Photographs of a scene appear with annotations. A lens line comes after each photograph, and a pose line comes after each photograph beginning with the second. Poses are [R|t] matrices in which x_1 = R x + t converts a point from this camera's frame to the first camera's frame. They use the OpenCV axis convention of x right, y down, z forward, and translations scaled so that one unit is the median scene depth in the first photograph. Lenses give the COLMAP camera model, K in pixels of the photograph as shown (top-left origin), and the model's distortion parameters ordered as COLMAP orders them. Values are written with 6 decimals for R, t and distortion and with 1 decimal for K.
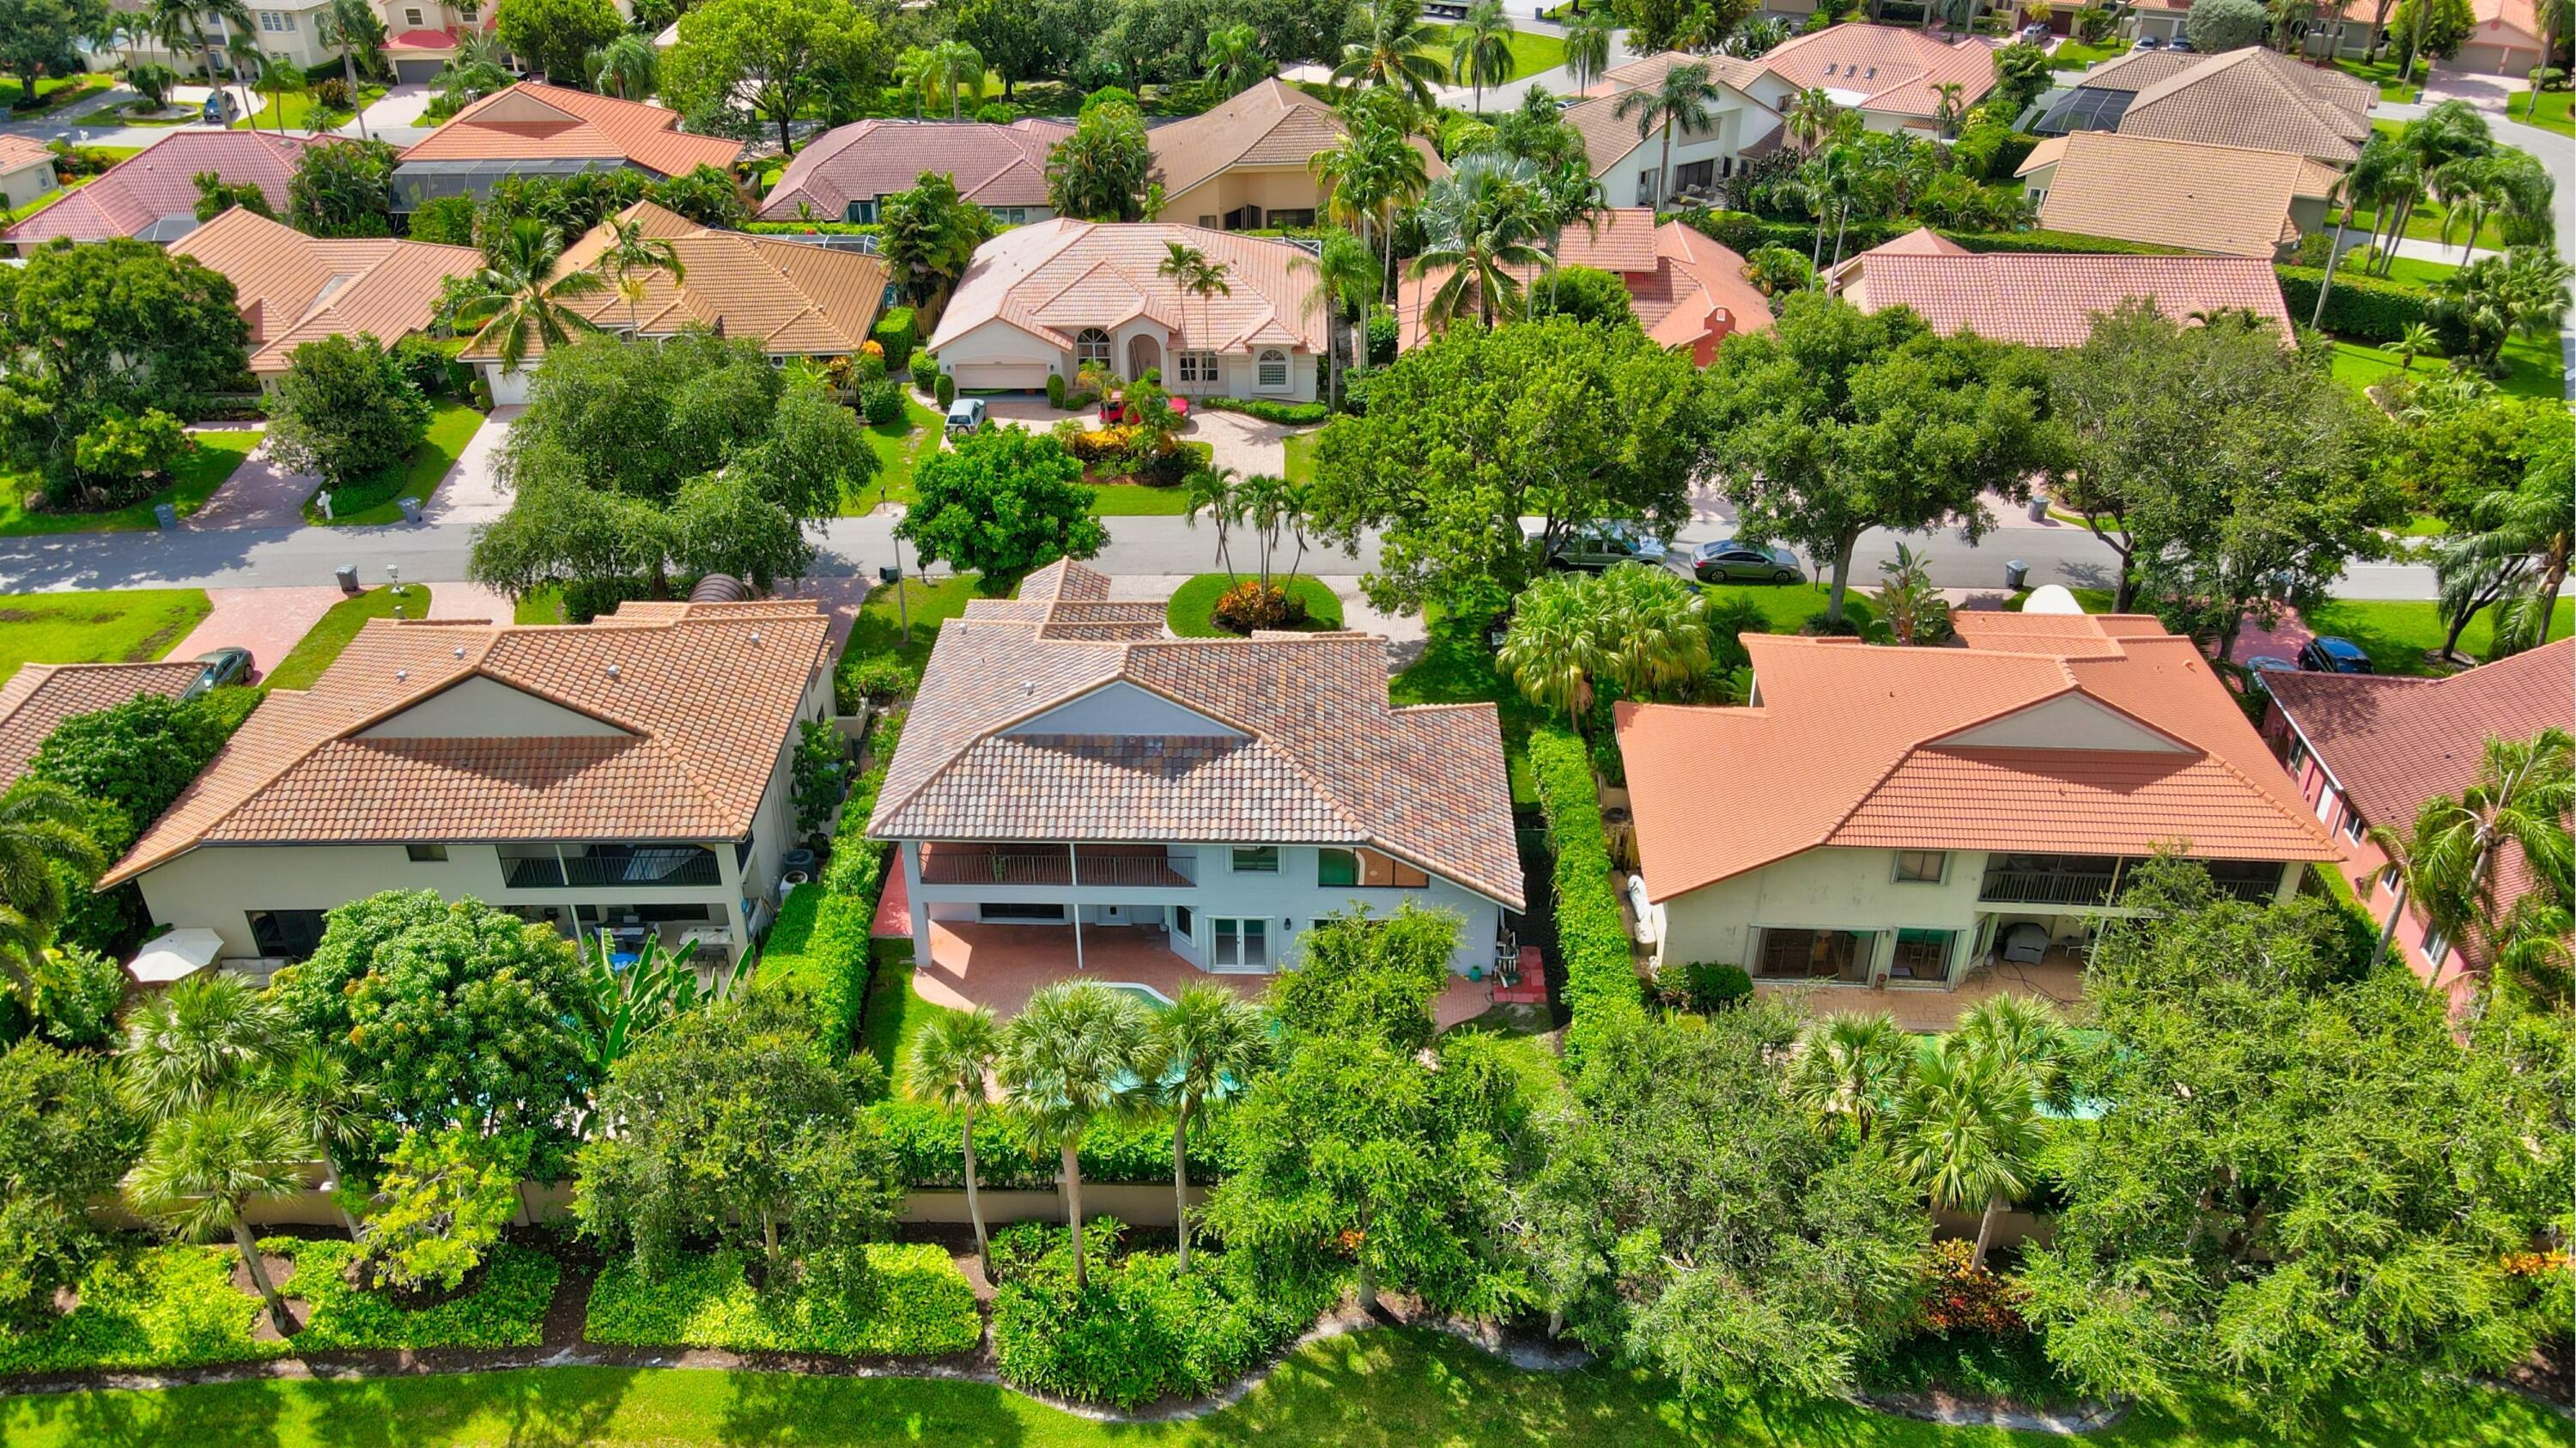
lens RADIAL K [[1920.8, 0, 1269.7], [0, 1920.8, 719.2], [0, 0, 1]] dist [-0.013759, 0.044936]
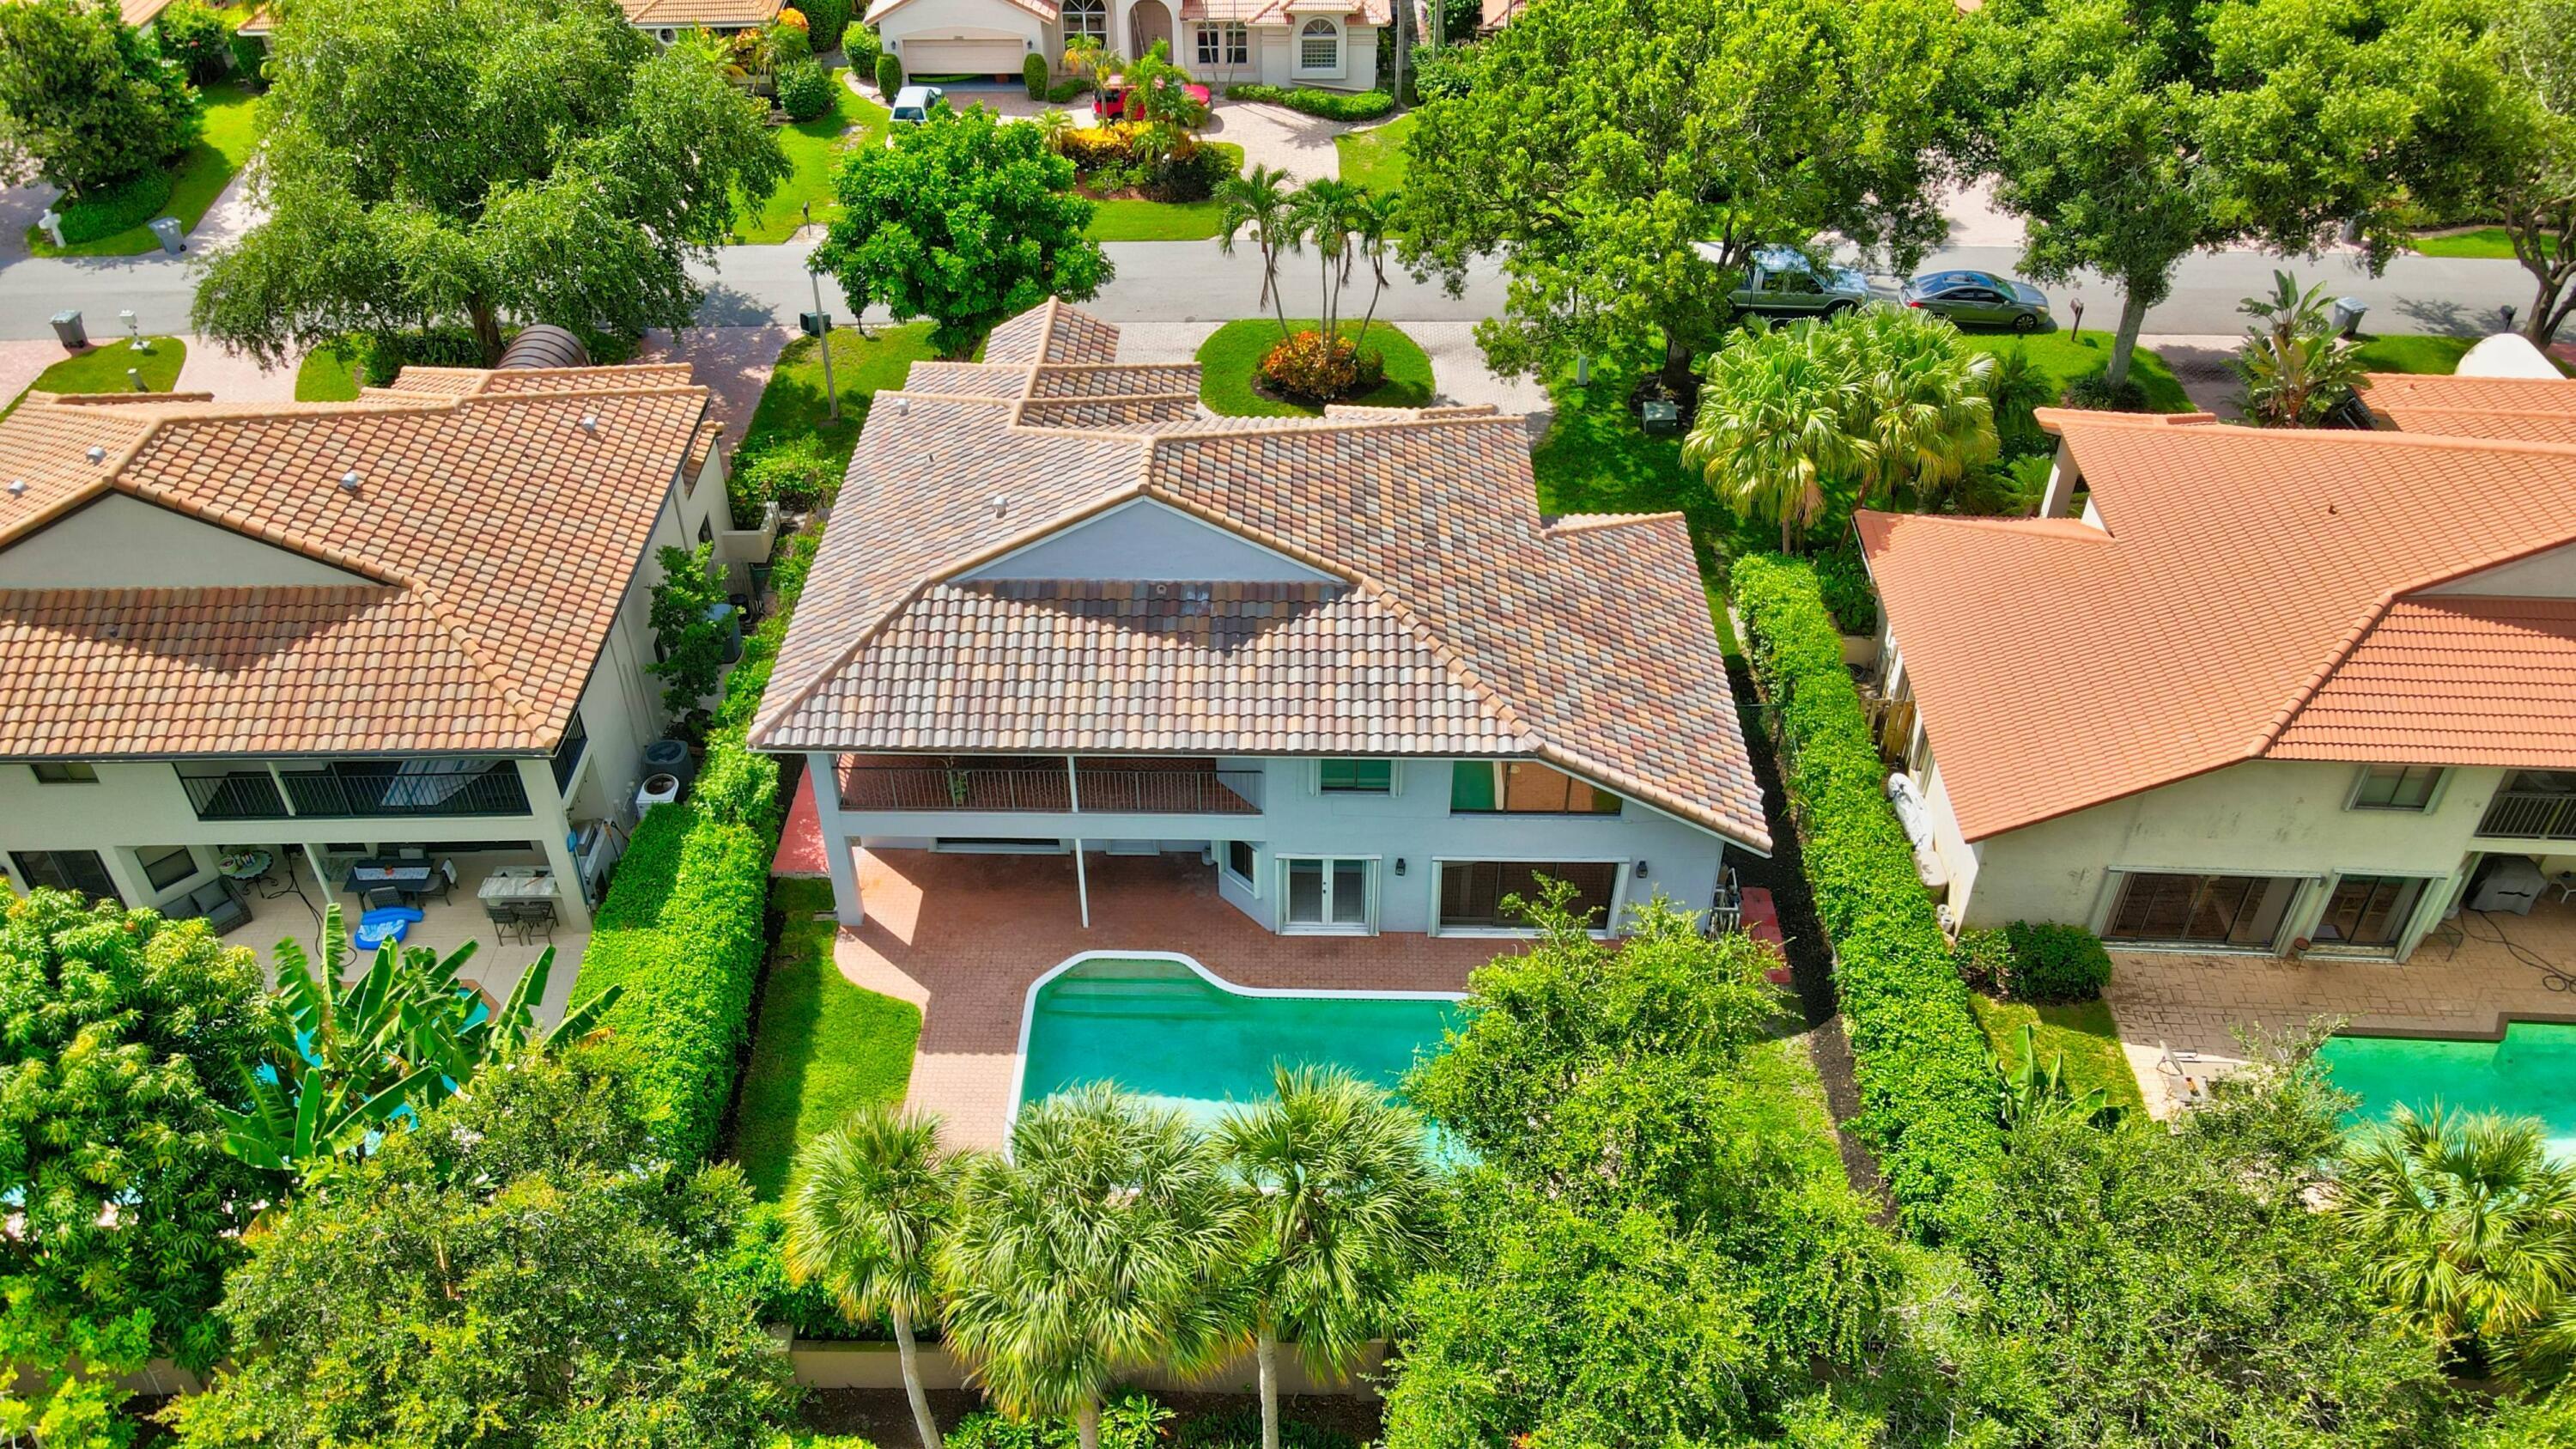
lens RADIAL K [[1920.9, 0, 1273.7], [0, 1920.9, 728.7], [0, 0, 1]] dist [-0.013759, 0.044936]
pose [[0.999976, -0.004358, 0.005445, -0.033391], [0.003579, 0.990739, 0.135735, -0.026277], [-0.005986, -0.135712, 0.990730, 0.316542]]
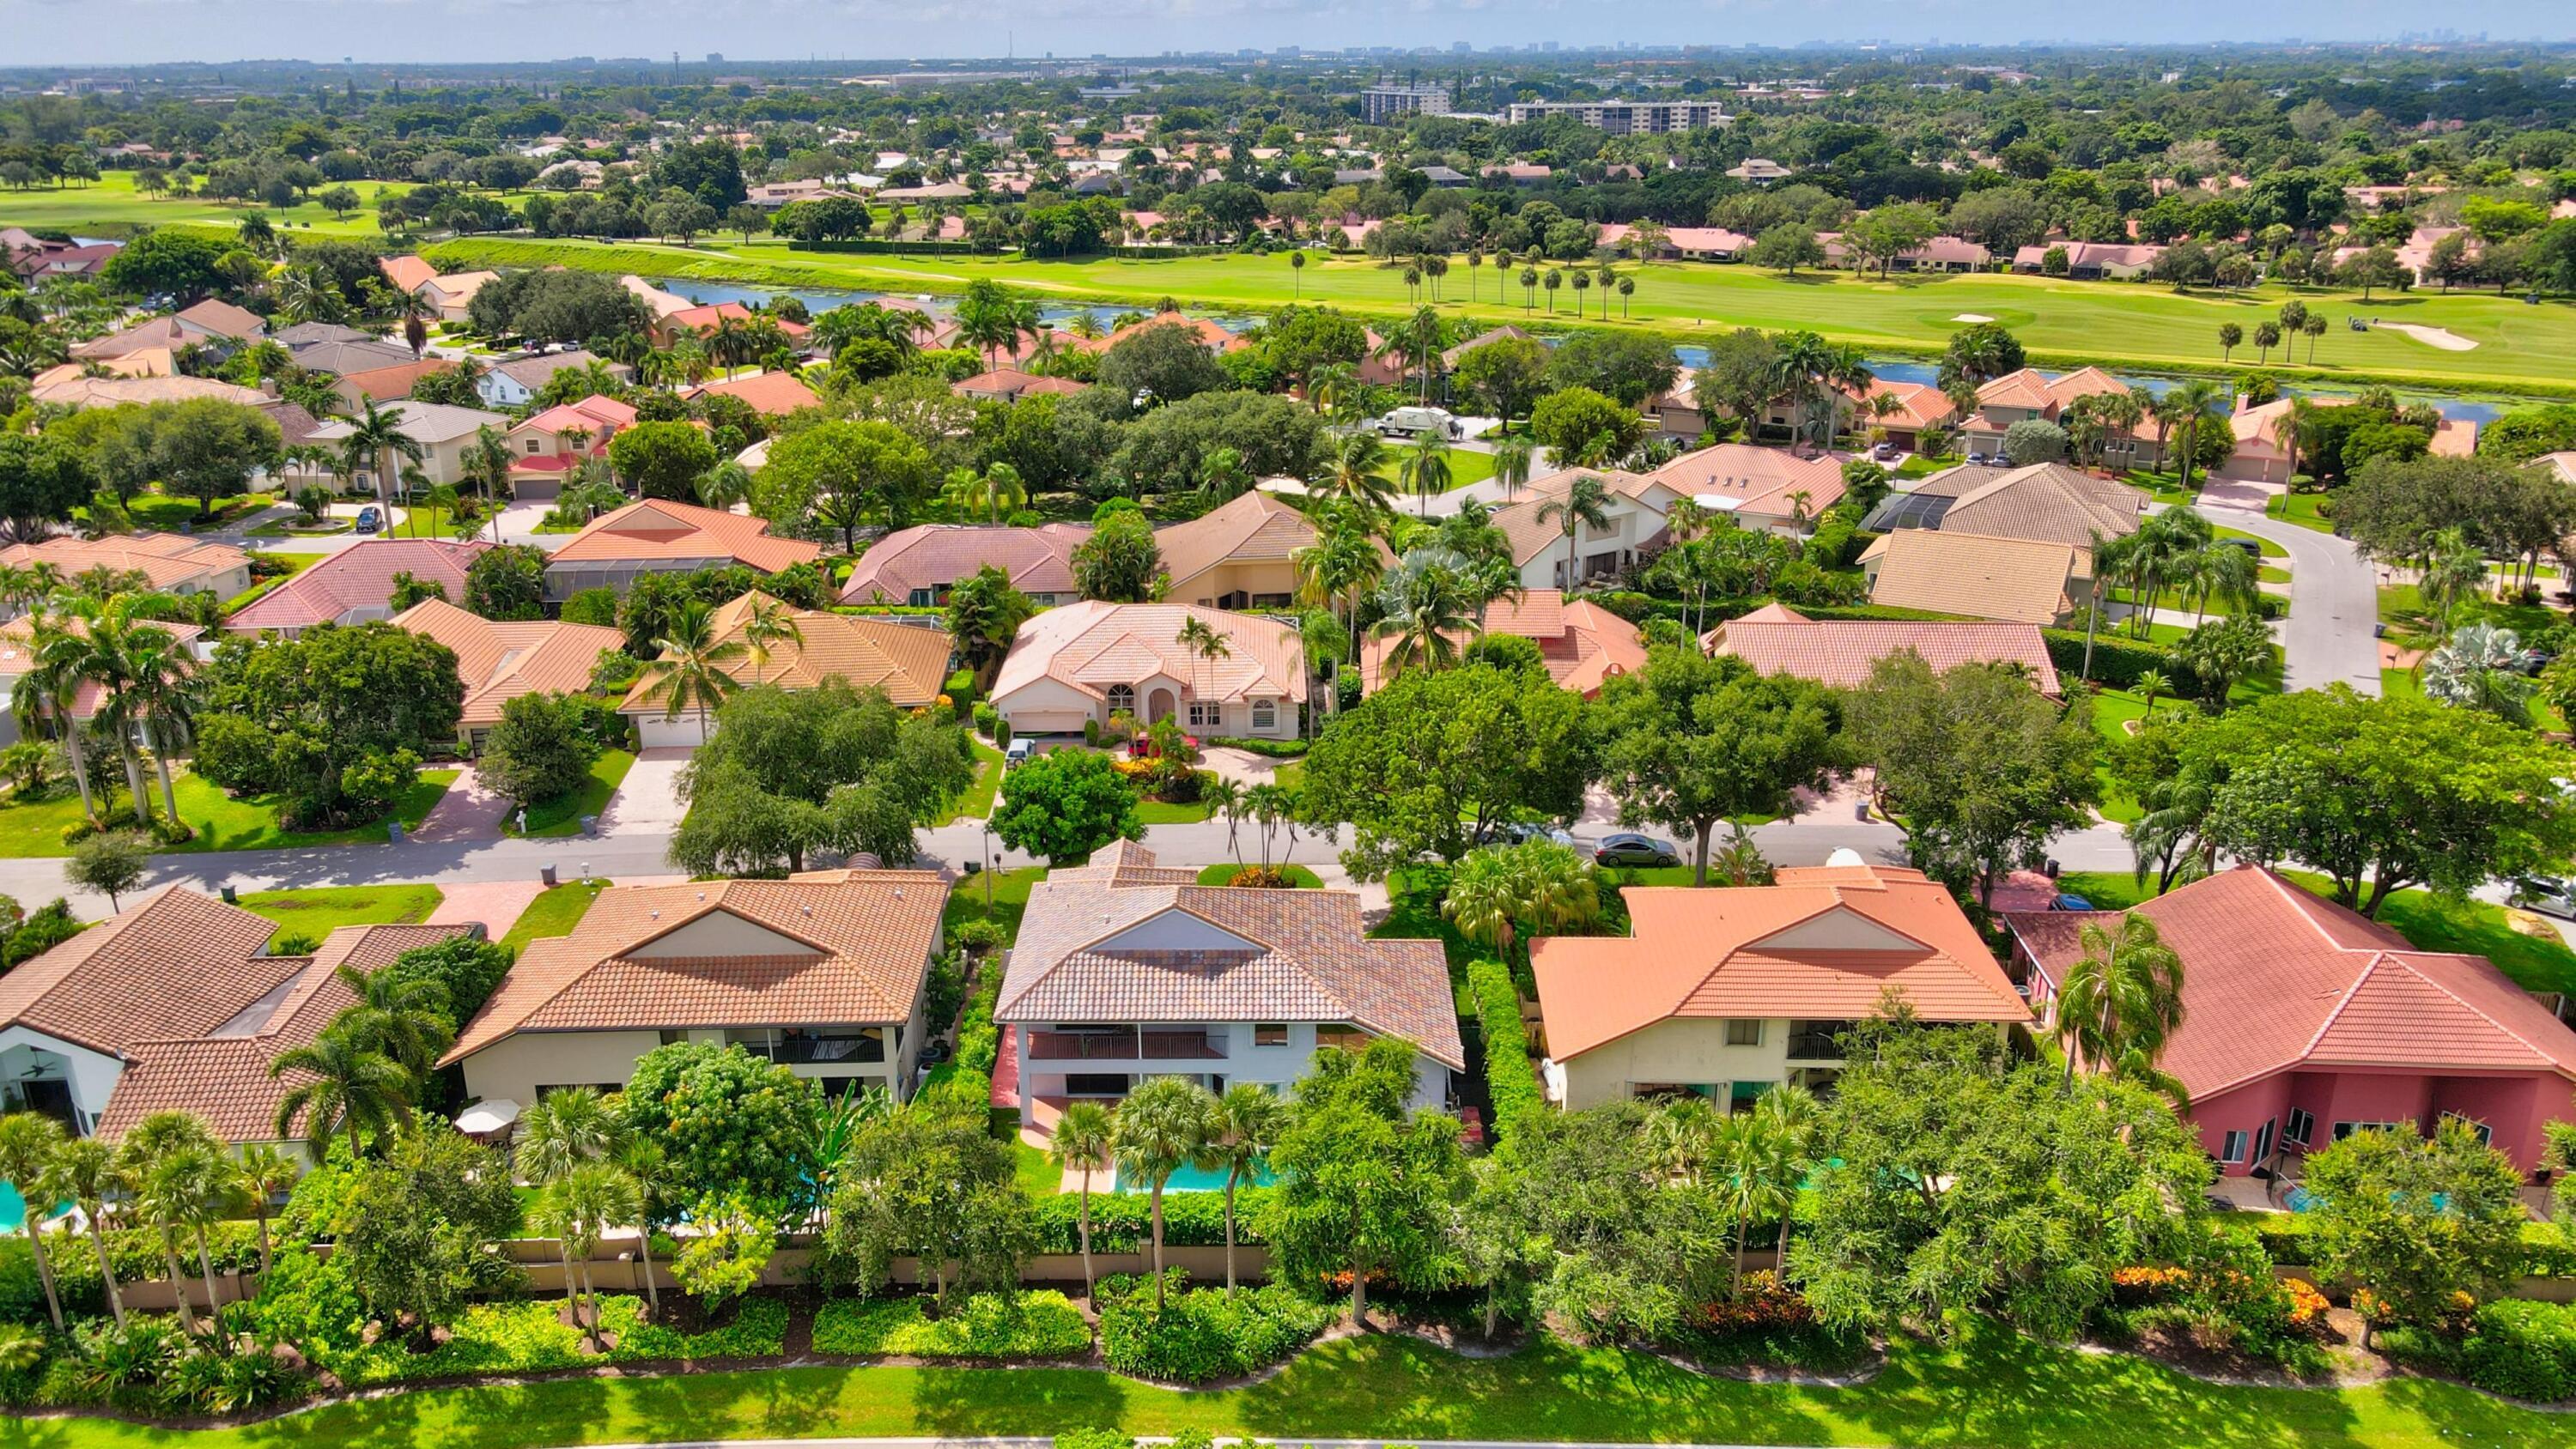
lens RADIAL K [[1920.3, 0, 1270.1], [0, 1920.3, 737.0], [0, 0, 1]] dist [-0.013759, 0.044936]
pose [[0.999766, -0.008851, 0.019722, -0.029301], [0.012413, 0.981983, -0.188562, 0.106838], [-0.017697, 0.188763, 0.981863, -0.359800]]
